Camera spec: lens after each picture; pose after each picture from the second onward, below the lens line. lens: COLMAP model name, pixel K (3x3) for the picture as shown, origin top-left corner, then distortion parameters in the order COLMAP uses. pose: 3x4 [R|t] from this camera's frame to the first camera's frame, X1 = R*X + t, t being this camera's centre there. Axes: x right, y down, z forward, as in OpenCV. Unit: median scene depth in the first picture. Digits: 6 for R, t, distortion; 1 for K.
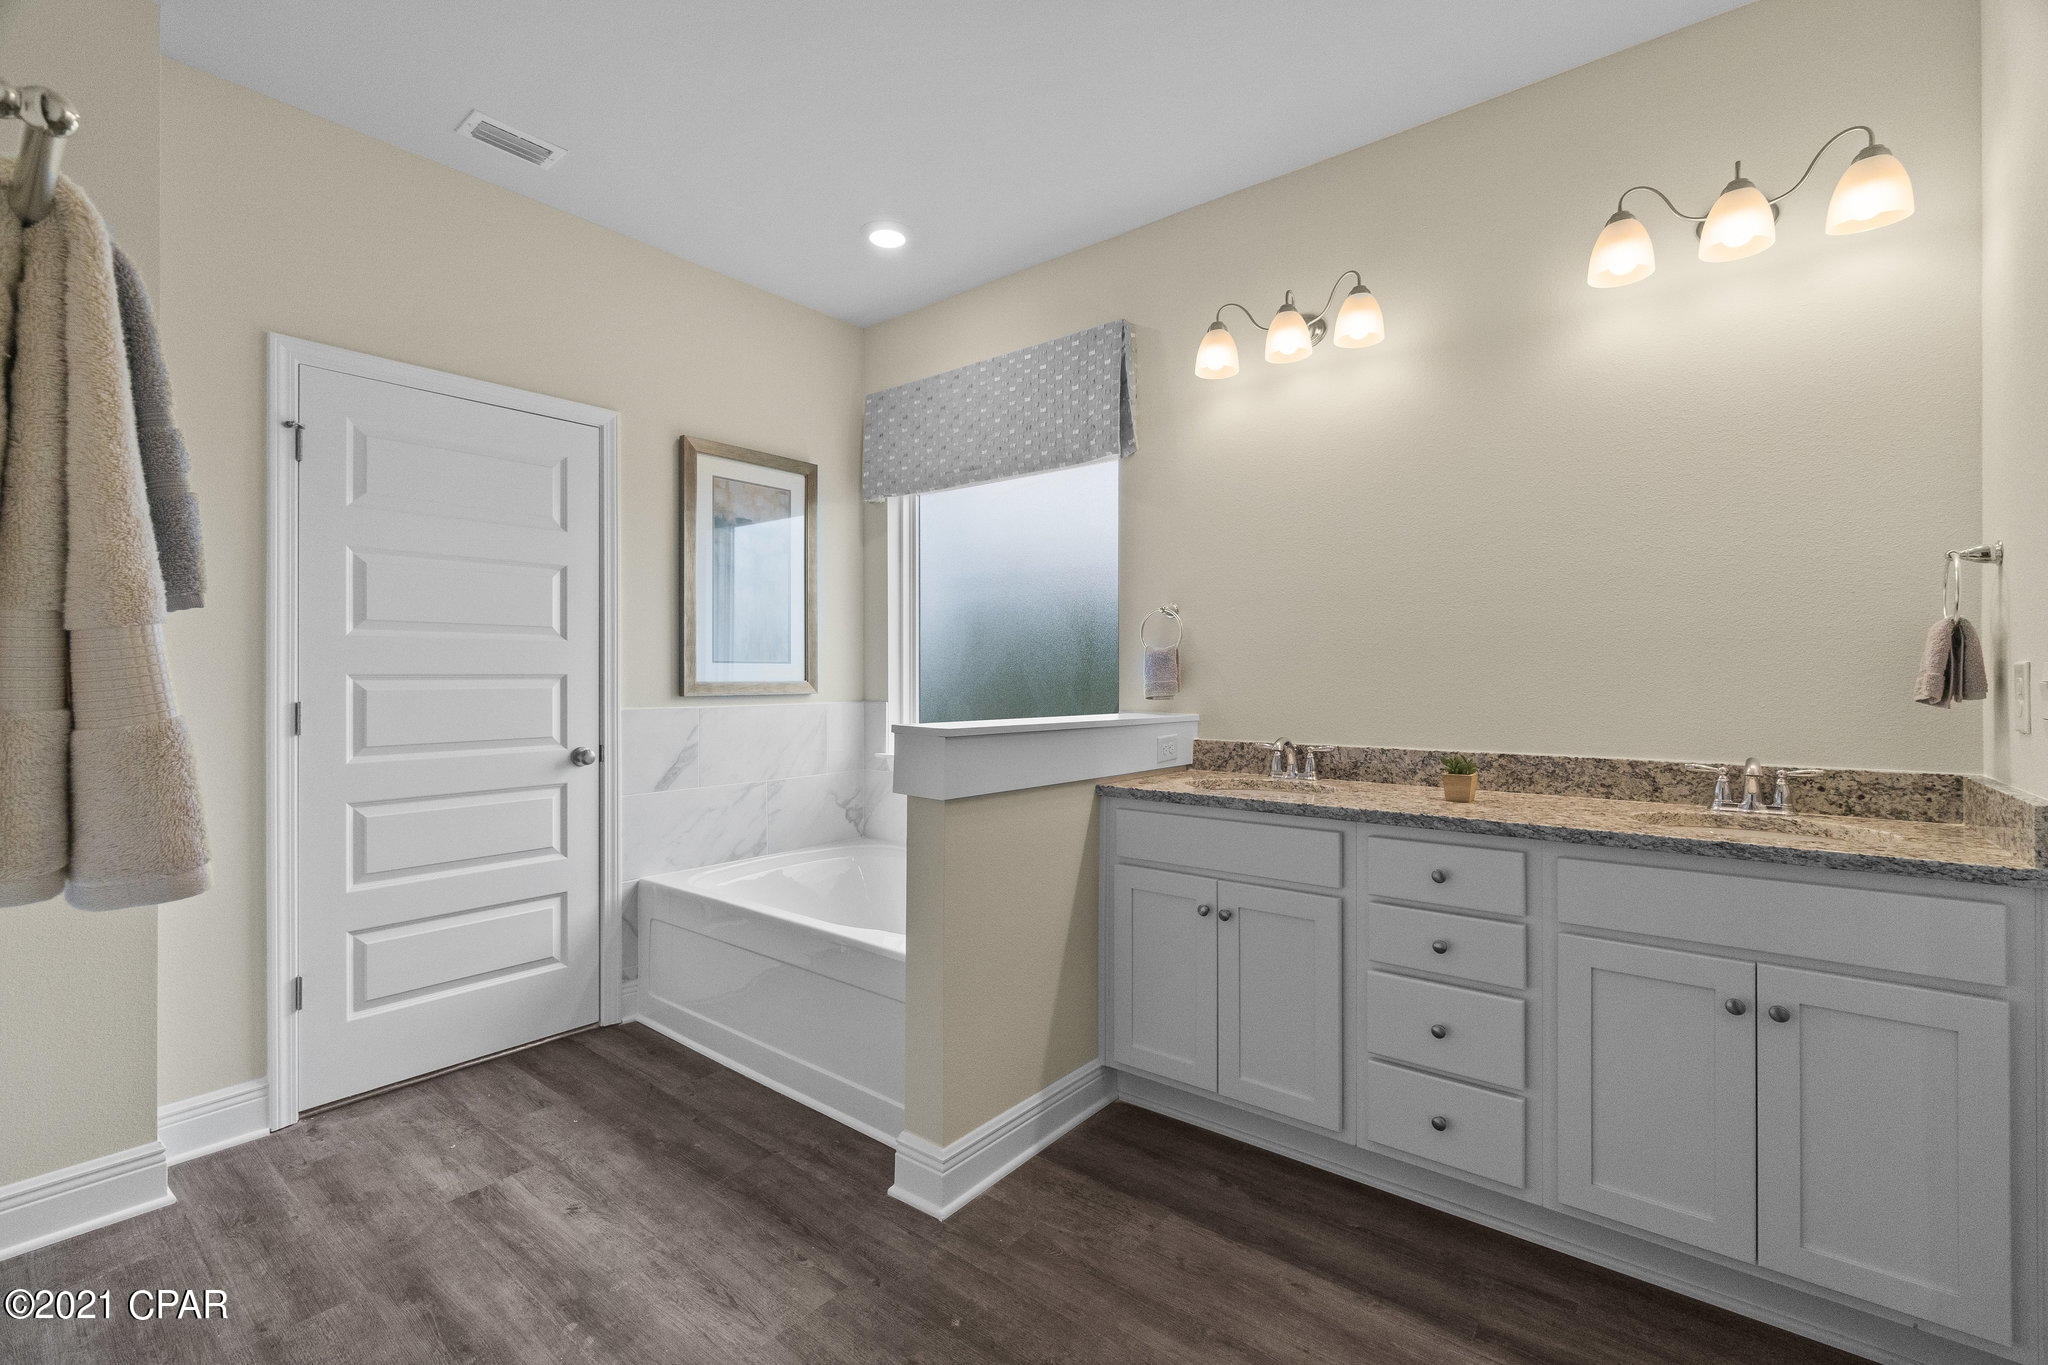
lens RADIAL K [[888.5, 0, 1024.3], [0, 888.5, 679.5], [0, 0, 1]] dist [-0.000171, -0.000003]
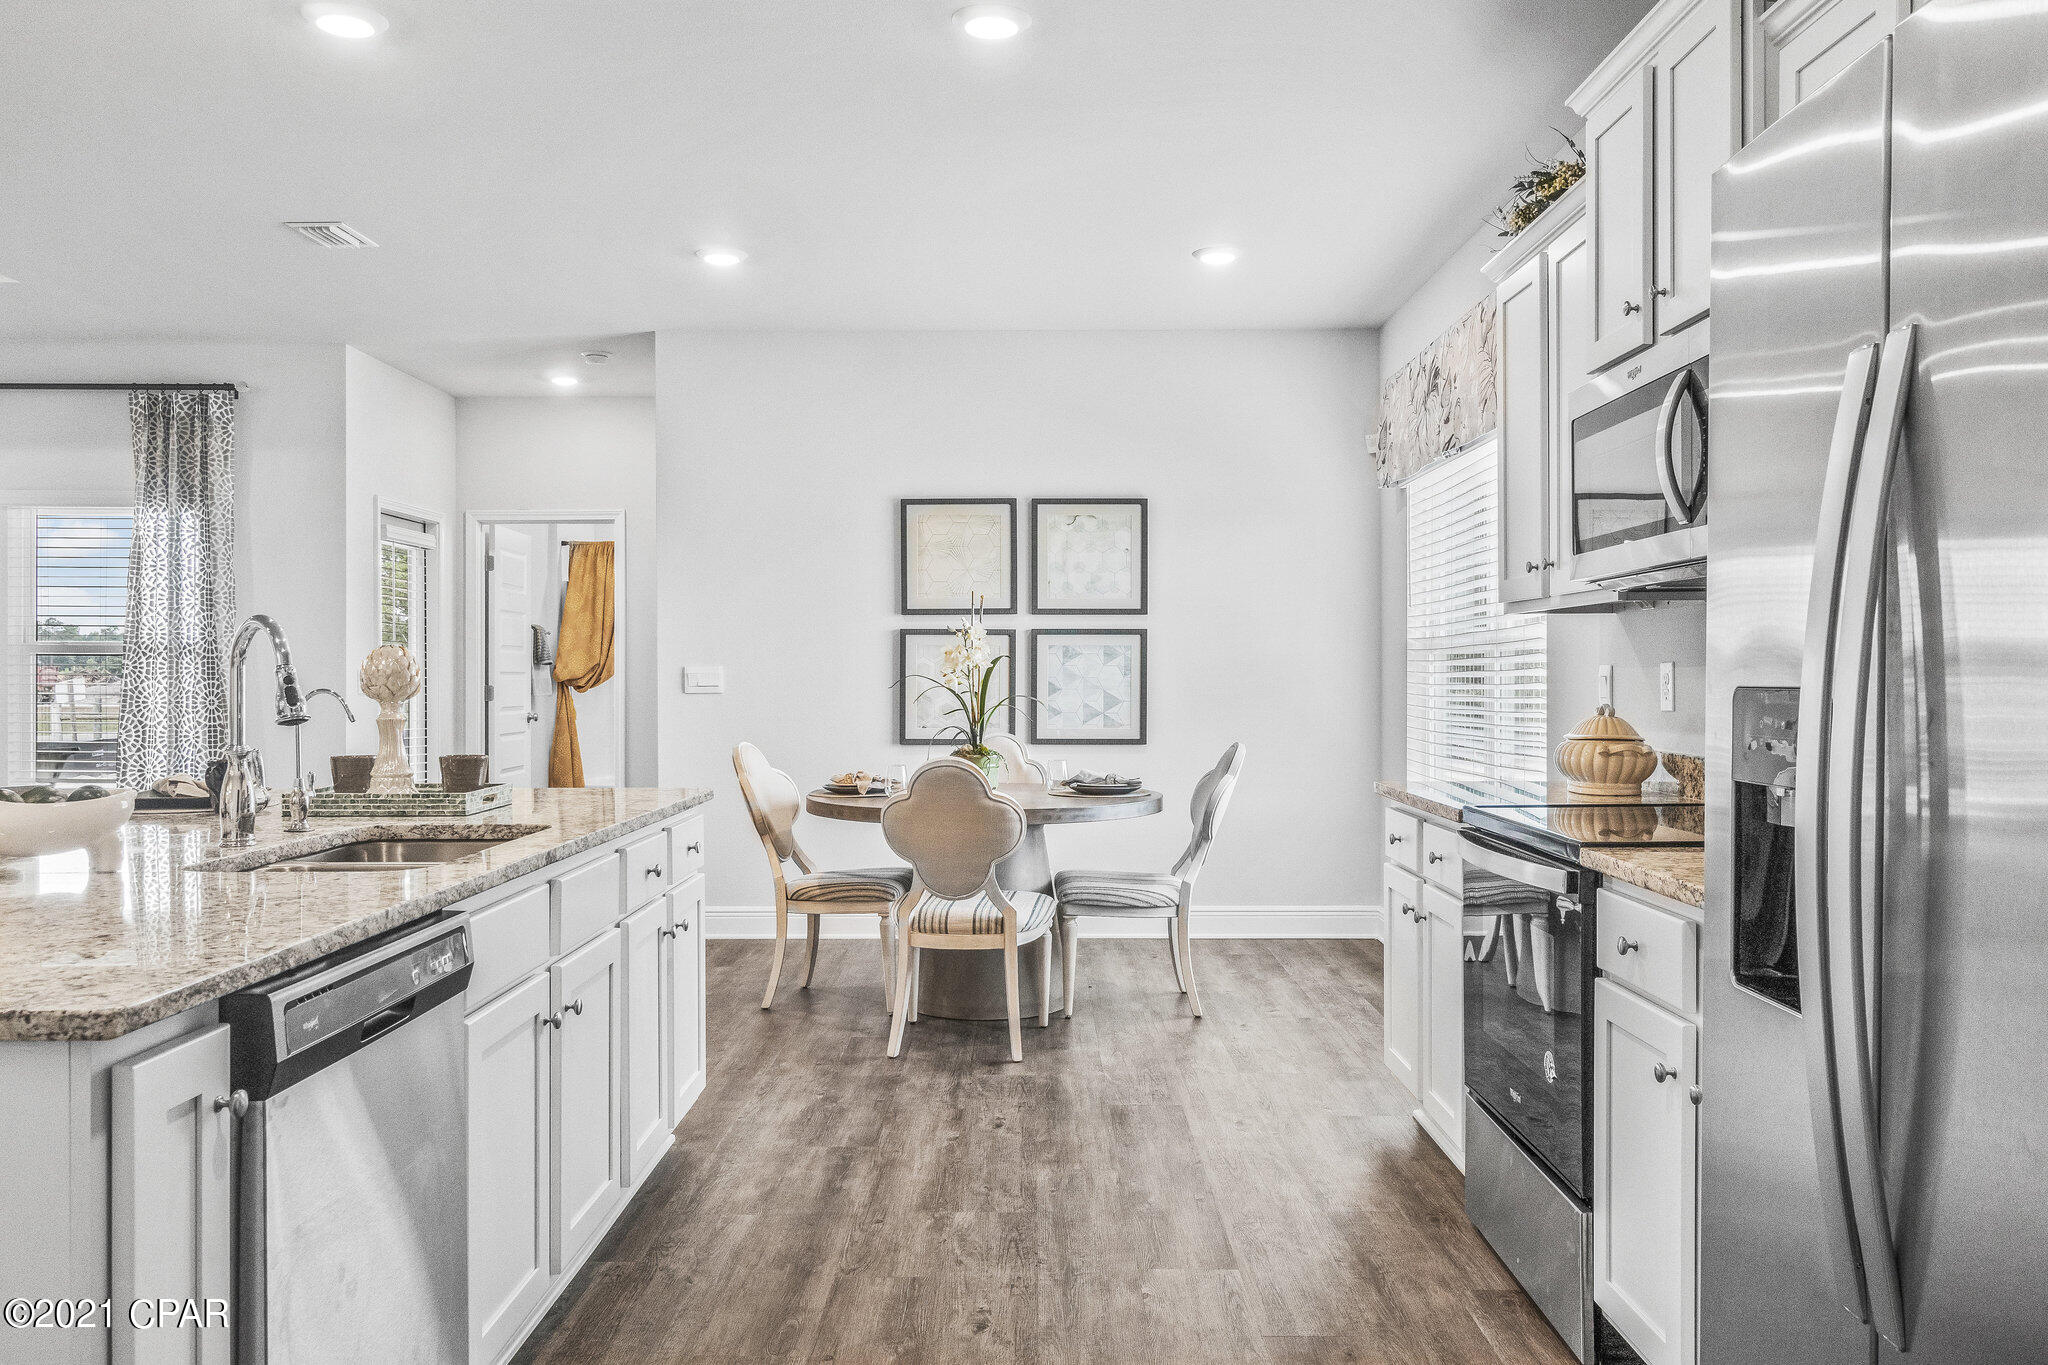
lens RADIAL K [[1594.6, 0, 1026.1], [0, 1594.6, 678.9], [0, 0, 1]] dist [0.001386, 0.000499]
pose [[-0.623408, -0.002322, 0.781893, -2.293722], [0.000580, 0.999994, 0.003431, 0.000802], [-0.781897, 0.002592, -0.623403, 1.944344]]
